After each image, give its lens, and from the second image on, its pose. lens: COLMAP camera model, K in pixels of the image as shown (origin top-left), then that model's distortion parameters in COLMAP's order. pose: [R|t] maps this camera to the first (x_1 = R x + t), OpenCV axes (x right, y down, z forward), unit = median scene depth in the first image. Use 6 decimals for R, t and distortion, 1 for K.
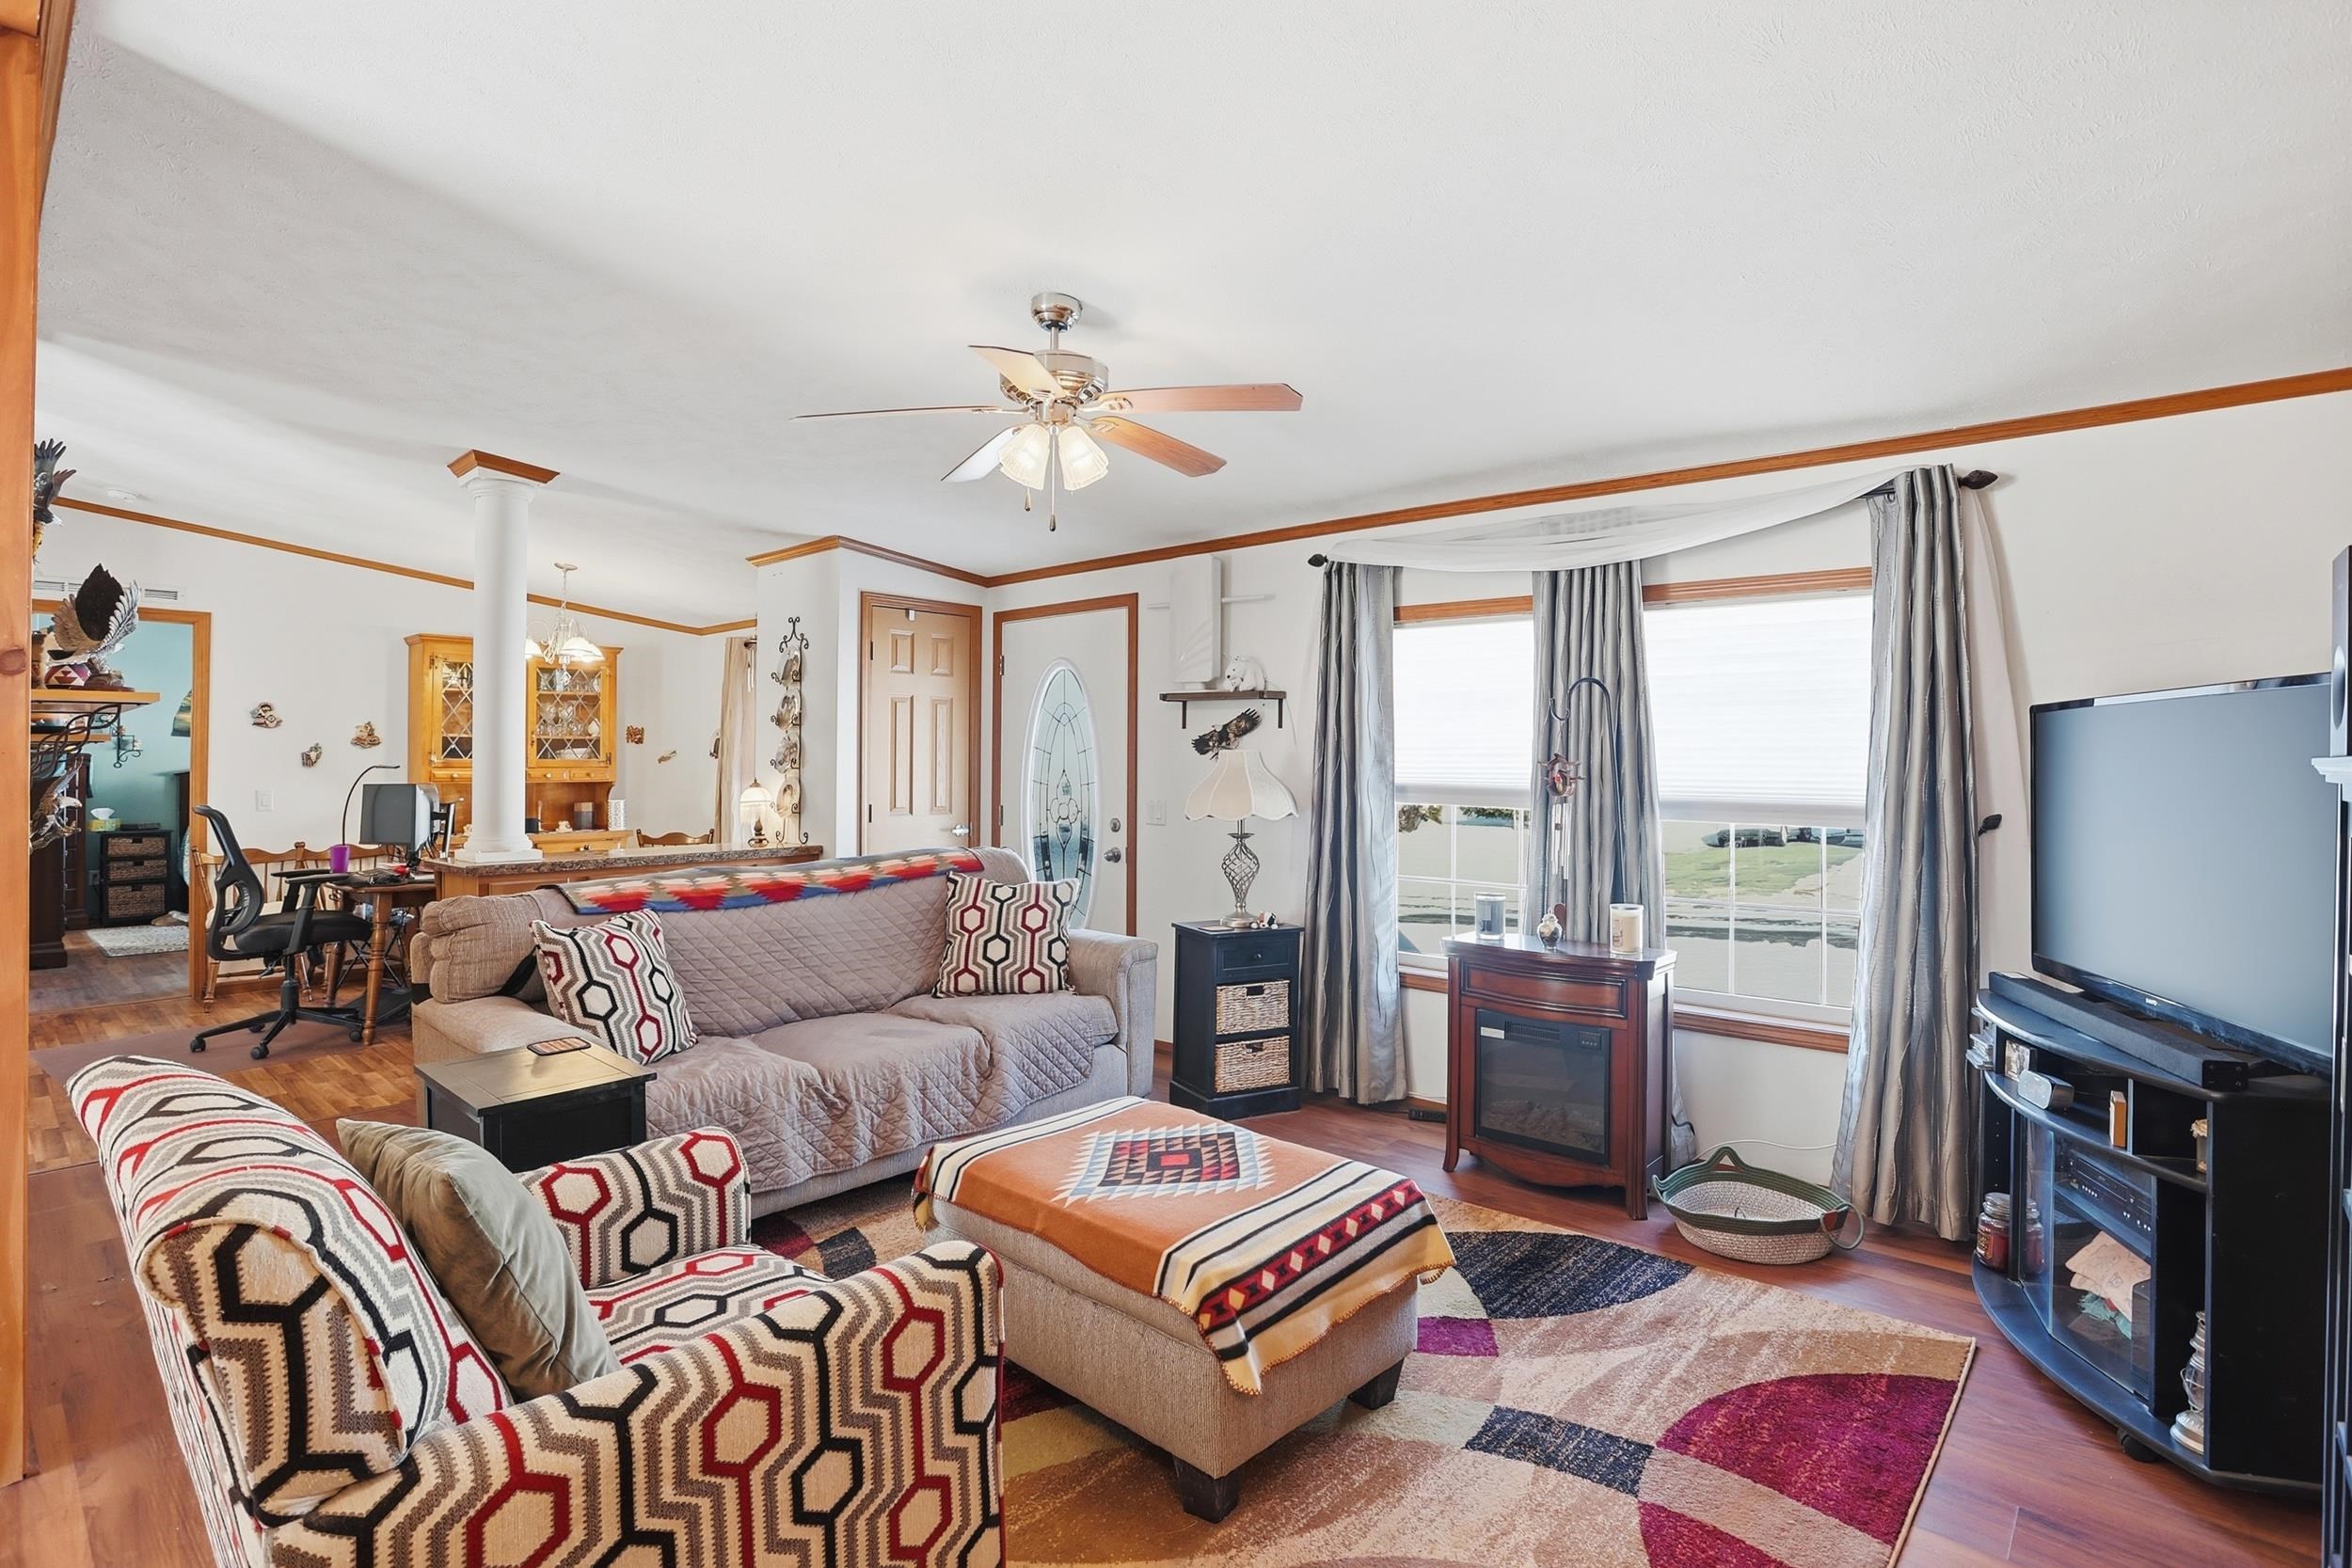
lens RADIAL K [[1189.7, 0, 1094.5], [0, 1189.7, 756.0], [0, 0, 1]] dist [0.000157, 0.034357]
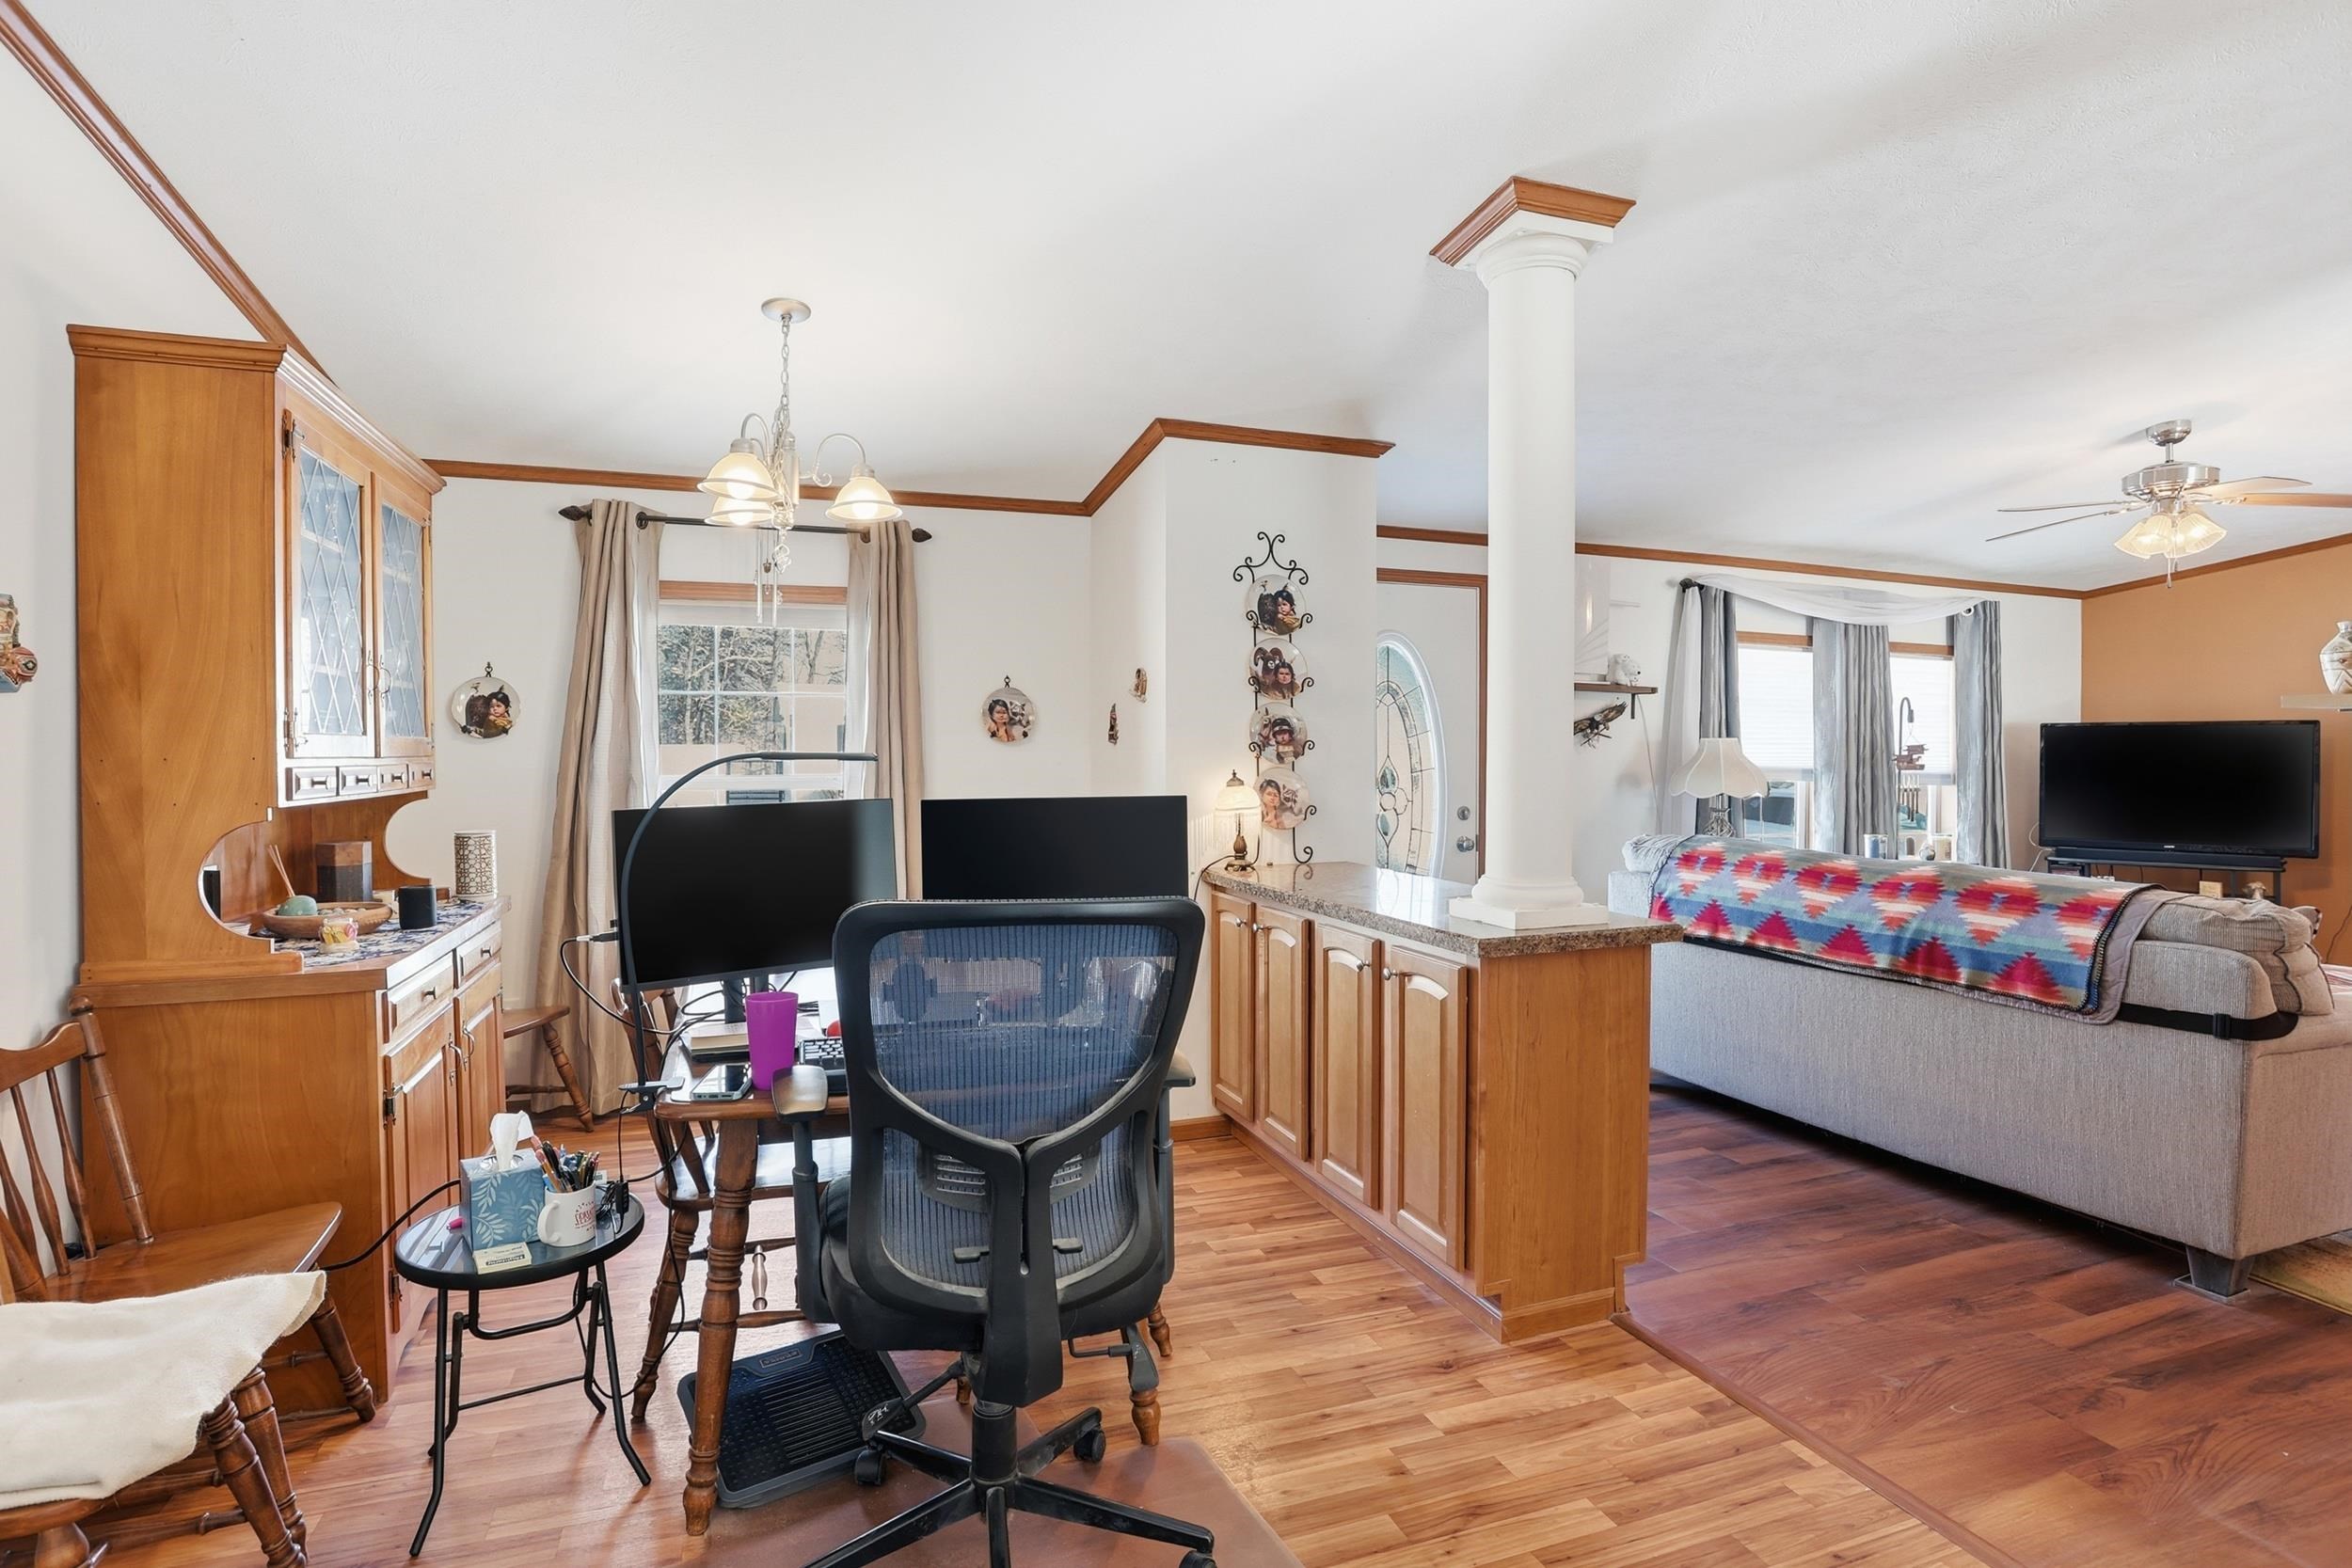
lens RADIAL K [[1167.7, 0, 1169.3], [0, 1167.7, 766.0], [0, 0, 1]] dist [-0.080611, 0.031552]
pose [[0.455071, -0.012230, 0.890371, -1.024586], [-0.009246, 0.999787, 0.018458, 0.005276], [-0.890407, -0.016632, 0.454861, 0.877127]]
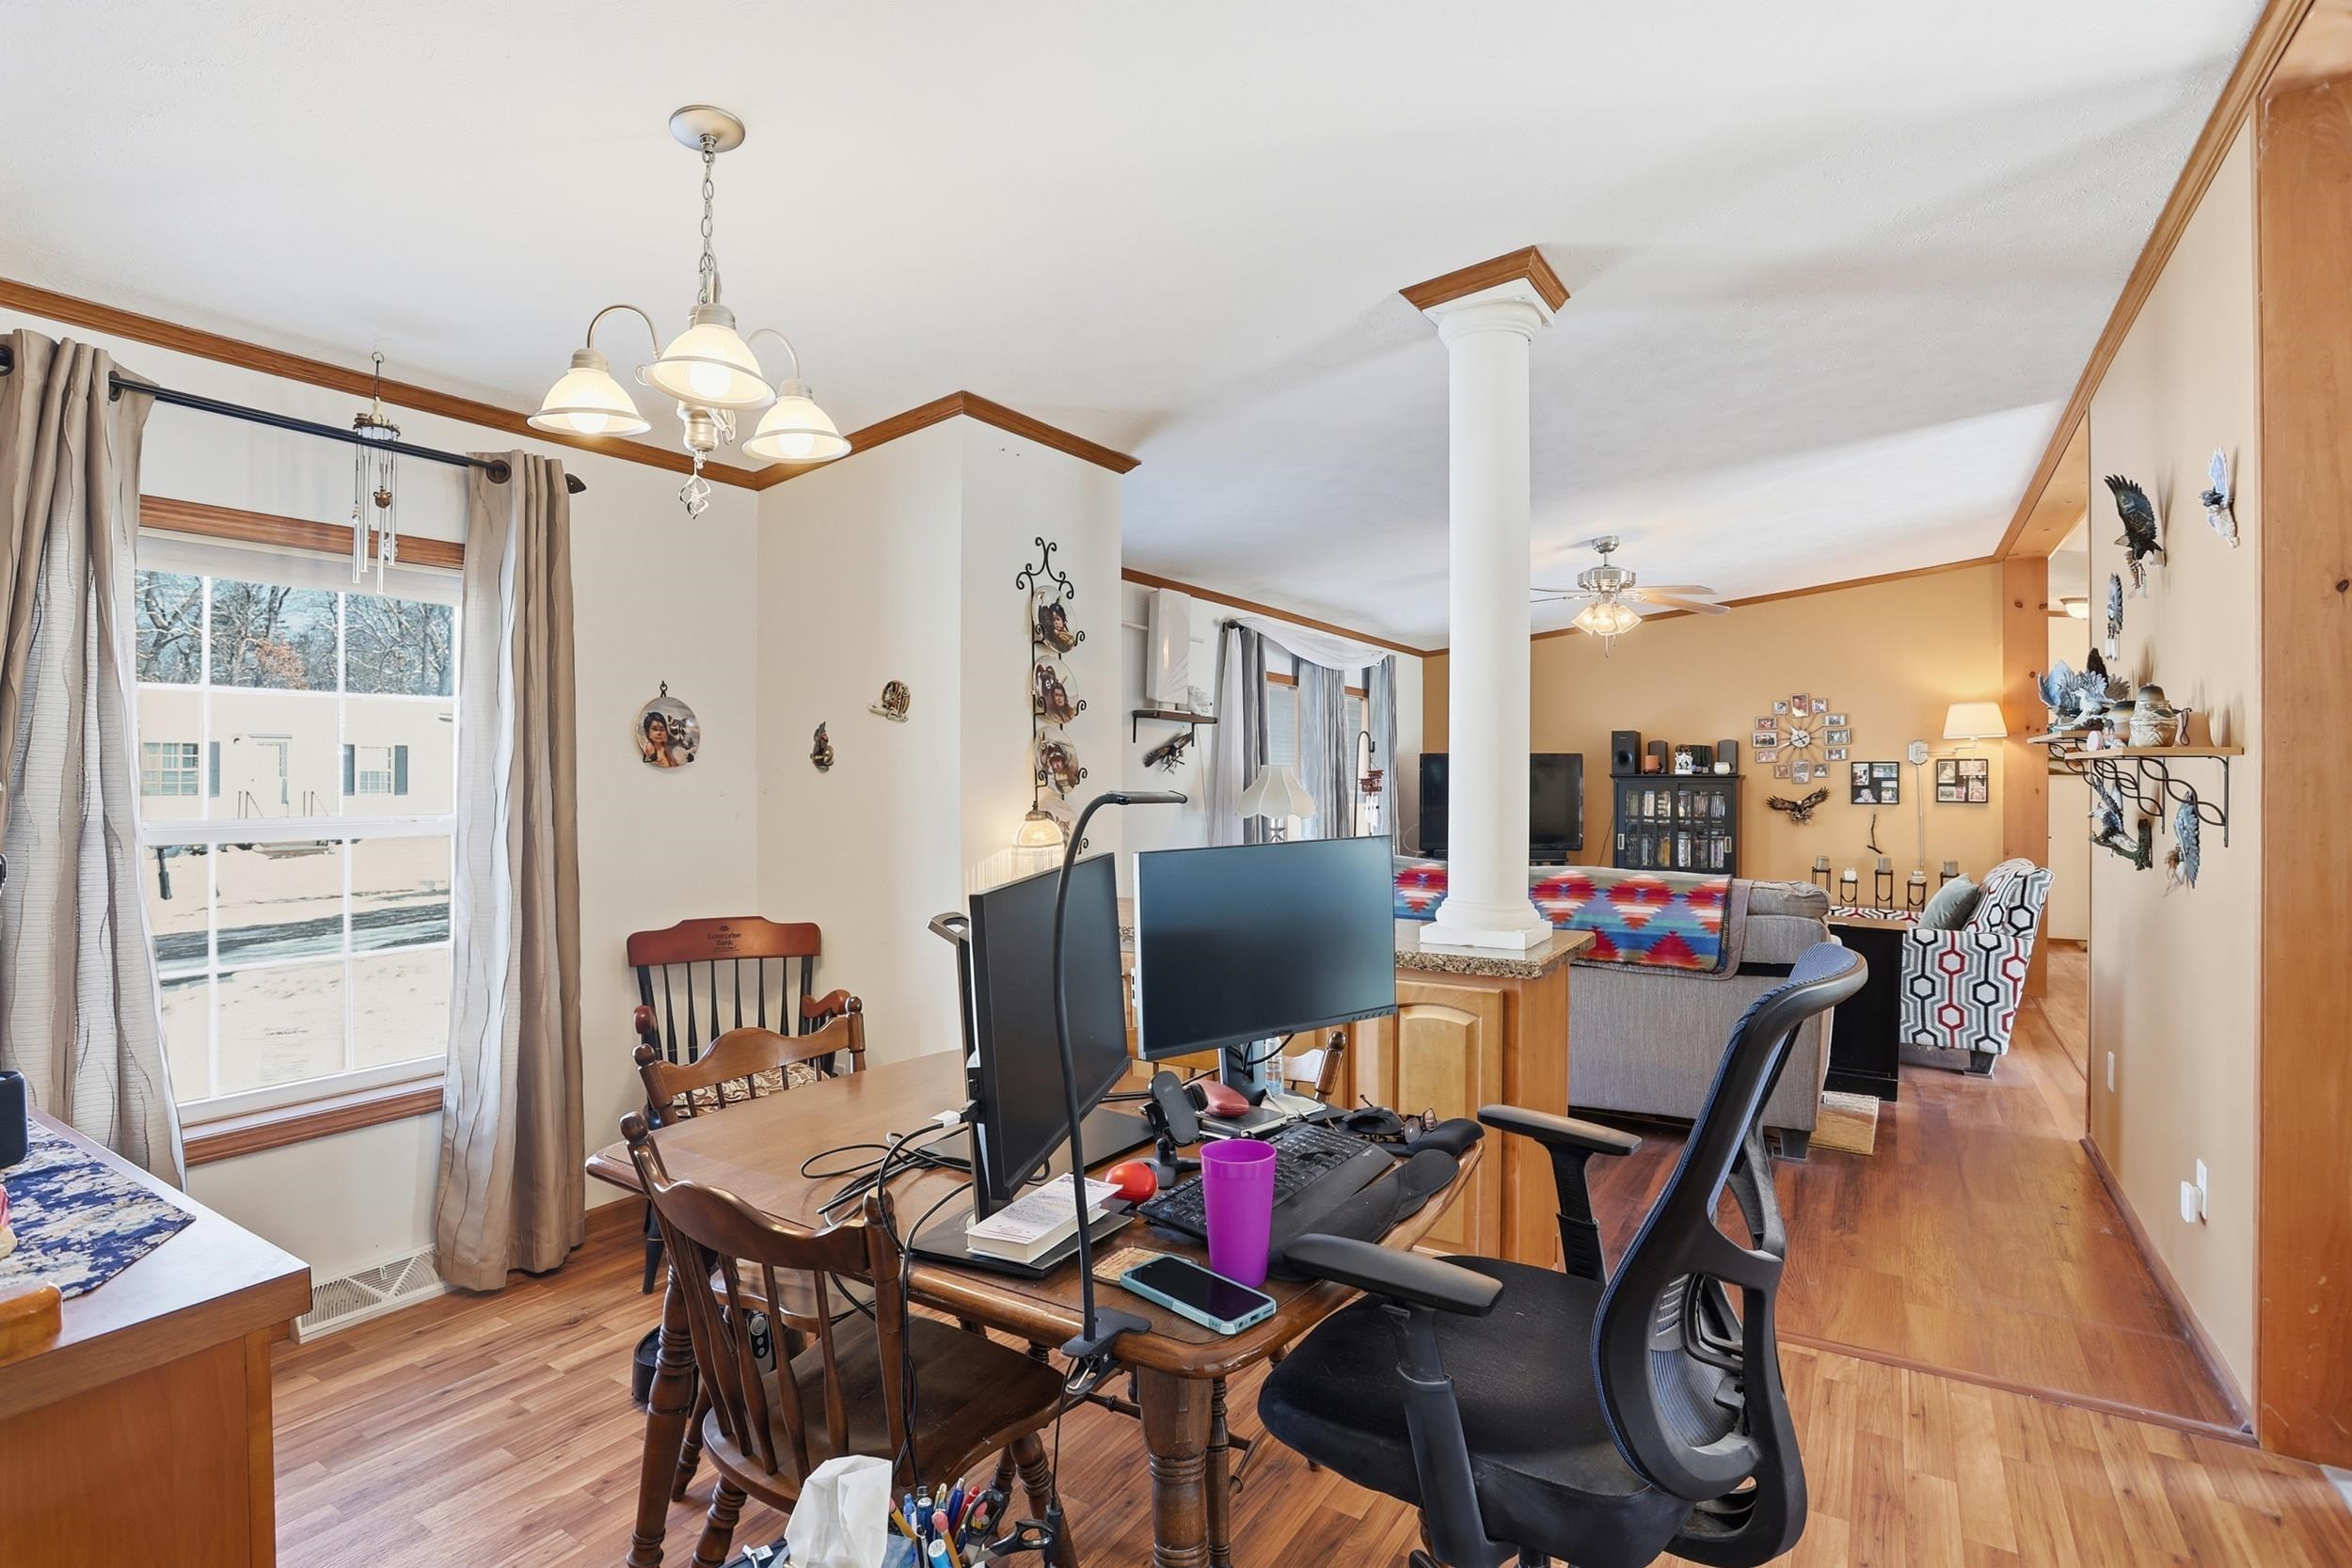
lens RADIAL K [[1146.0, 0, 1166.1], [0, 1146.0, 768.2], [0, 0, 1]] dist [-0.078321, 0.037292]
pose [[-0.187228, 0.002193, 0.982314, -0.994337], [-0.011157, 0.999928, -0.004359, 0.004388], [-0.982253, -0.011776, -0.187190, 1.230892]]
